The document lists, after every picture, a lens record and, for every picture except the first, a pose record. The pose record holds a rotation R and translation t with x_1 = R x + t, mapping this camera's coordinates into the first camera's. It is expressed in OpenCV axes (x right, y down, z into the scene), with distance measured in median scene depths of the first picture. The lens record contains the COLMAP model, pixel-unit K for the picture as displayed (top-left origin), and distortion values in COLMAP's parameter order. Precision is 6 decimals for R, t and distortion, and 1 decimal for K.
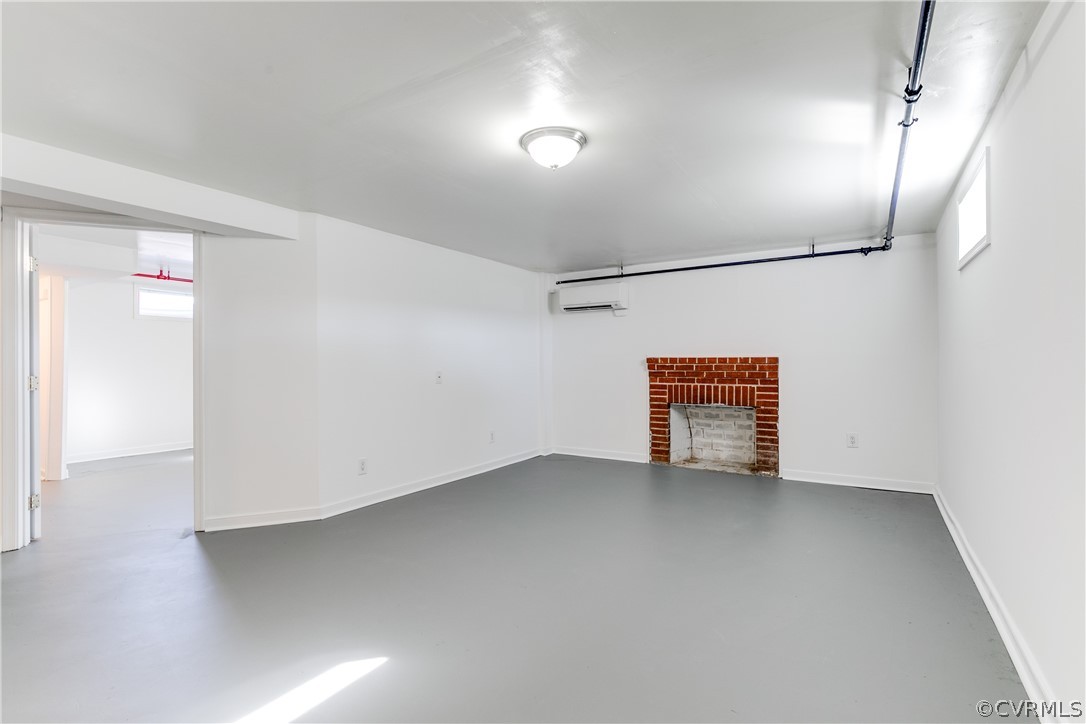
lens RADIAL K [[510.9, 0, 542.8], [0, 510.9, 362.4], [0, 0, 1]] dist [-0.001914, -0.000380]
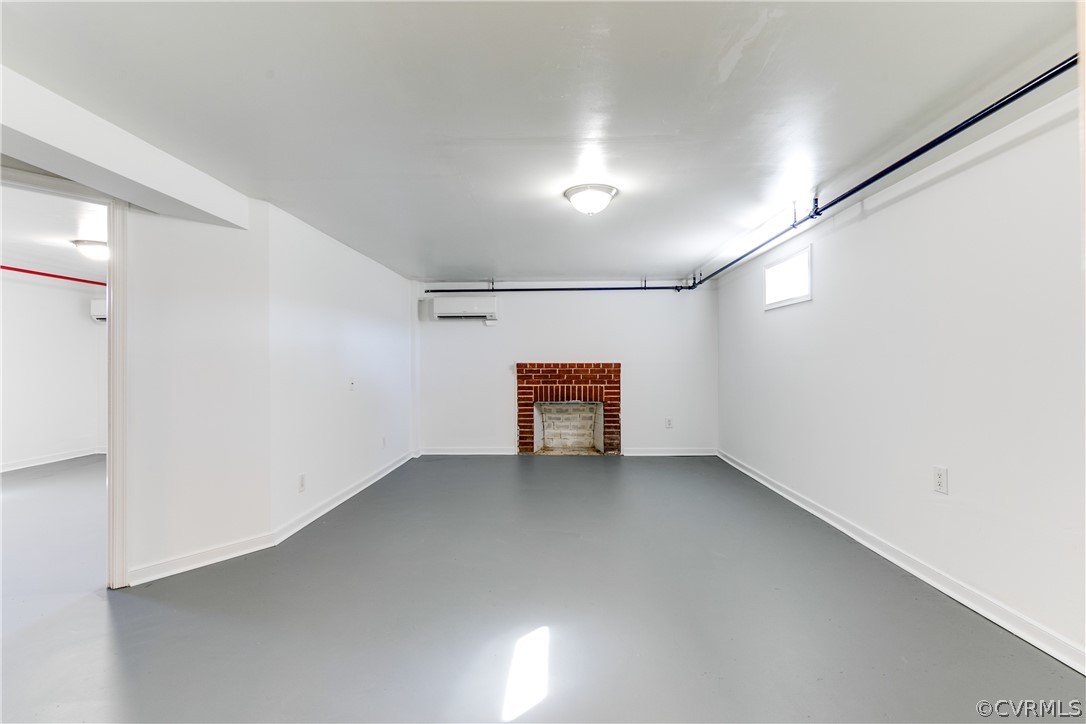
lens RADIAL K [[491.3, 0, 544.0], [0, 491.3, 360.5], [0, 0, 1]] dist [0.007542, 0.000468]
pose [[0.861162, 0.003546, 0.508318, -0.314287], [0.000970, 0.999962, -0.008620, -0.005748], [-0.508330, 0.007916, 0.861126, 0.010903]]
